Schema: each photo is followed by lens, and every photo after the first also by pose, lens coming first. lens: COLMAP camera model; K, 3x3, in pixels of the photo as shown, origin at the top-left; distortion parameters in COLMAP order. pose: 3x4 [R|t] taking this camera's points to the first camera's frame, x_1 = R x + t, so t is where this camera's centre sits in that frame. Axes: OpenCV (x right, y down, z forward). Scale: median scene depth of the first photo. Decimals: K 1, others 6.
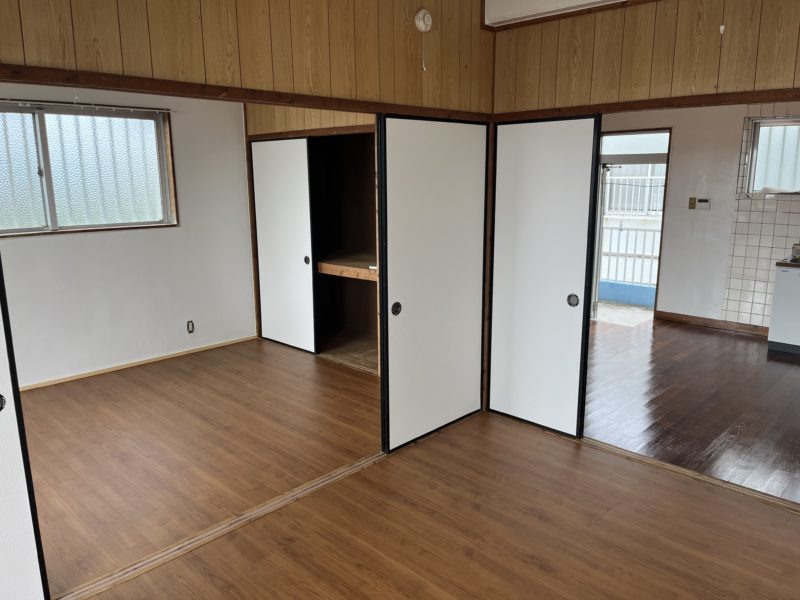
lens RADIAL K [[605.2, 0, 399.4], [0, 605.2, 302.0], [0, 0, 1]] dist [0.057239, -0.081586]
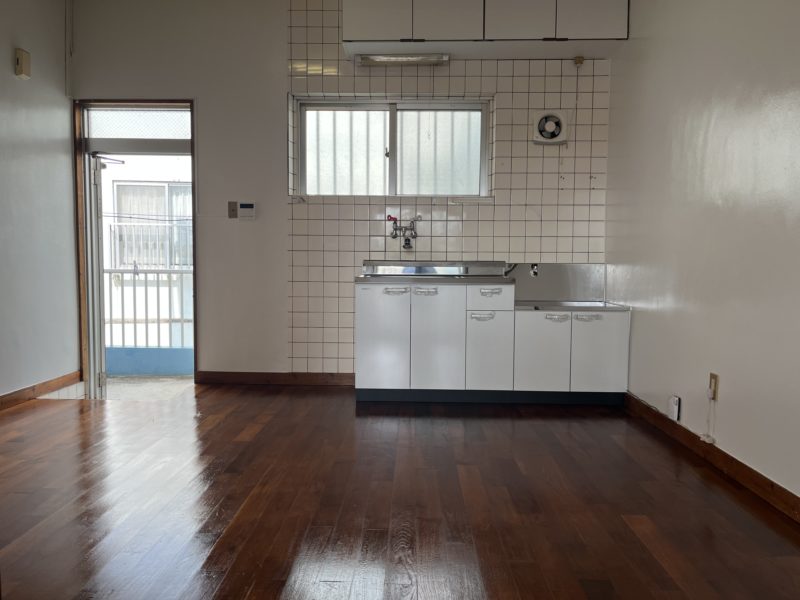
lens RADIAL K [[605.2, 0, 399.4], [0, 605.2, 302.0], [0, 0, 1]] dist [0.057239, -0.081586]
pose [[0.734986, -0.032178, 0.677318, 0.207020], [0.127534, 0.987607, -0.091474, 0.042830], [-0.665981, 0.153613, 0.729981, 0.543819]]
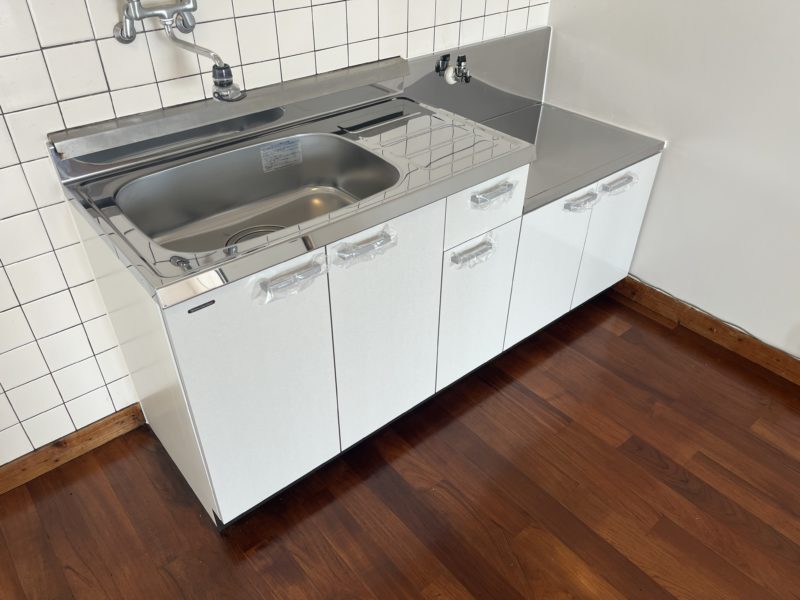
lens RADIAL K [[605.2, 0, 399.4], [0, 605.2, 302.0], [0, 0, 1]] dist [0.057239, -0.081586]
pose [[0.104096, -0.587041, 0.802836, 0.572806], [0.200839, 0.803000, 0.561120, -0.196462], [-0.974078, 0.102830, 0.201490, 1.084707]]
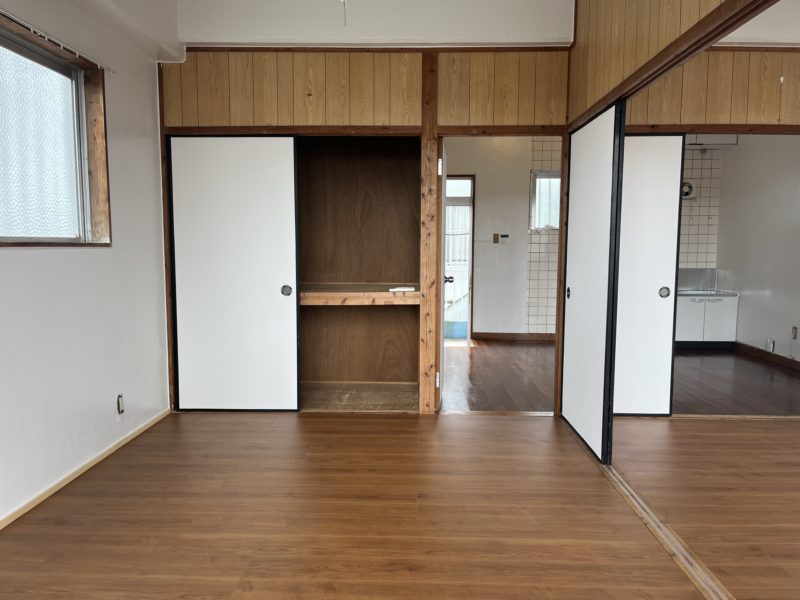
lens RADIAL K [[605.2, 0, 399.4], [0, 605.2, 302.0], [0, 0, 1]] dist [0.057239, -0.081586]
pose [[0.736618, -0.055119, 0.674060, -0.662828], [0.132447, 0.989131, -0.063856, 0.017489], [-0.663214, 0.136315, 0.735912, 0.383391]]
